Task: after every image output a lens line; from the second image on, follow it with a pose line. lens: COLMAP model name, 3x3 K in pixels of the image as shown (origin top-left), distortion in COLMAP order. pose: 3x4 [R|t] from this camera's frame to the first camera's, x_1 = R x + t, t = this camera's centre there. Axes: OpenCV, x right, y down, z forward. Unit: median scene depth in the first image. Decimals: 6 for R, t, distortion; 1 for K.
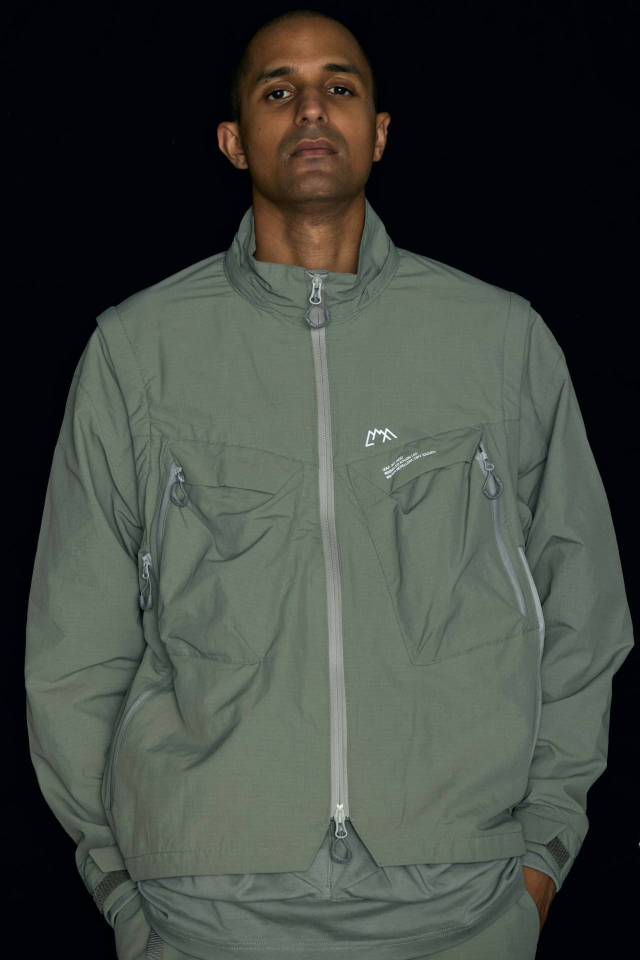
lens RADIAL K [[3564.7, 0, 319.5], [0, 3564.7, 480.0], [0, 0, 1]] dist [-1.152717, 0.000000]
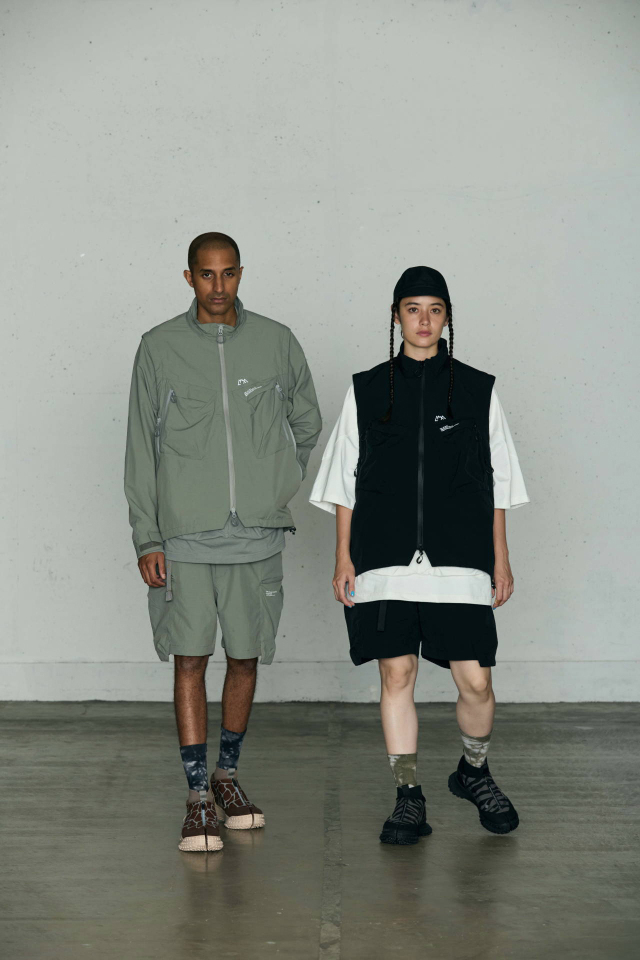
lens RADIAL K [[3317.7, 0, 322.4], [0, 3317.7, 469.7], [0, 0, 1]] dist [0.326794, 0.000000]
pose [[0.998759, -0.023894, 0.043705, -0.039540], [0.019323, 0.994580, 0.102159, -0.220470], [-0.045909, -0.101188, 0.993808, -1.761059]]
